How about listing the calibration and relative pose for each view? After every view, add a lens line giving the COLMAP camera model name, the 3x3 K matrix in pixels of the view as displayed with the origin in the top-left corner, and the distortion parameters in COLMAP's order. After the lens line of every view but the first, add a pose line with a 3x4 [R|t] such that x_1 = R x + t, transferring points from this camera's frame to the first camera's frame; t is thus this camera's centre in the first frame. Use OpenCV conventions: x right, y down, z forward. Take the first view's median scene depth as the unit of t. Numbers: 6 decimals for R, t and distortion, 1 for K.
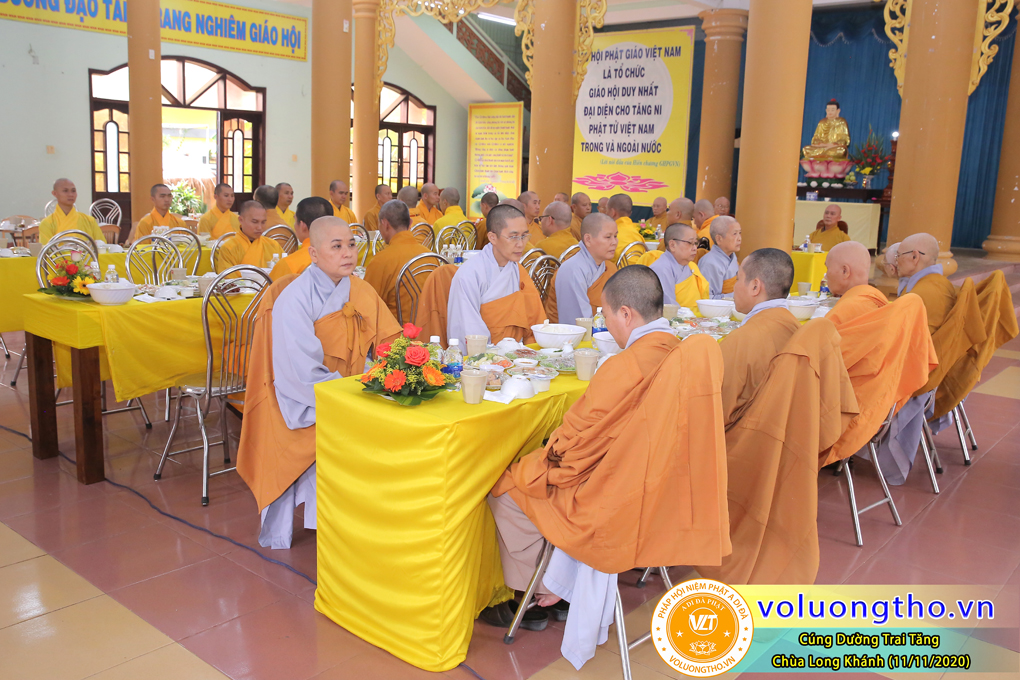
lens RADIAL K [[892.3, 0, 510.0], [0, 892.3, 340.0], [0, 0, 1]] dist [-0.103754, 0.005109]
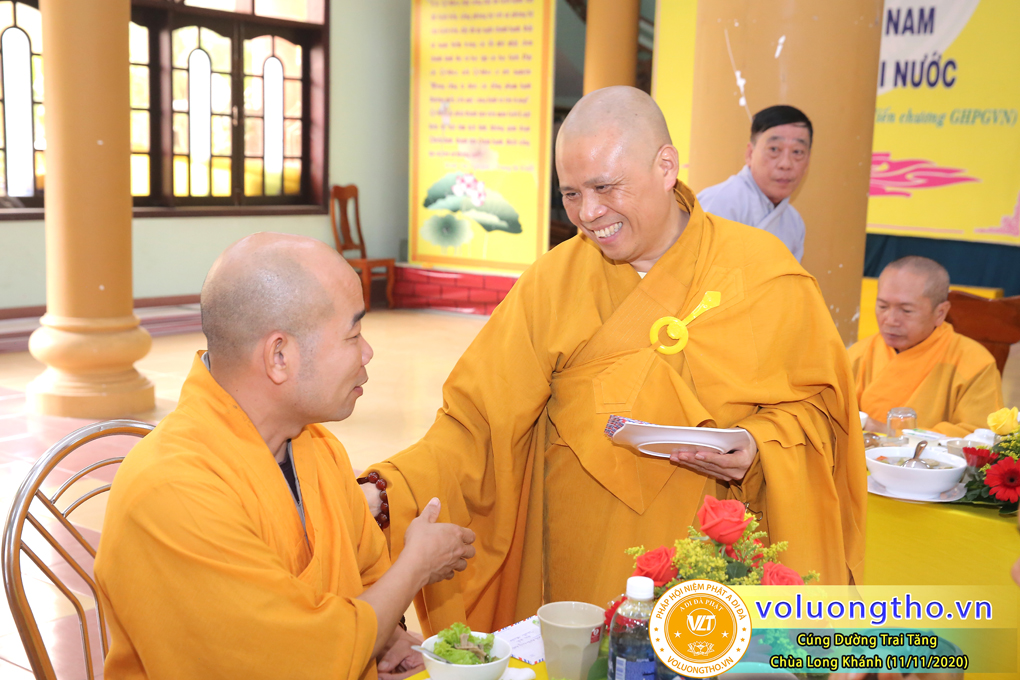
lens RADIAL K [[1305.5, 0, 510.0], [0, 1305.5, 340.0], [0, 0, 1]] dist [0.041233, 0.042106]
pose [[0.999011, -0.006928, 0.043928, -0.030690], [0.008531, 0.999300, -0.036413, -0.080523], [-0.043645, 0.036752, 0.998371, 0.424391]]
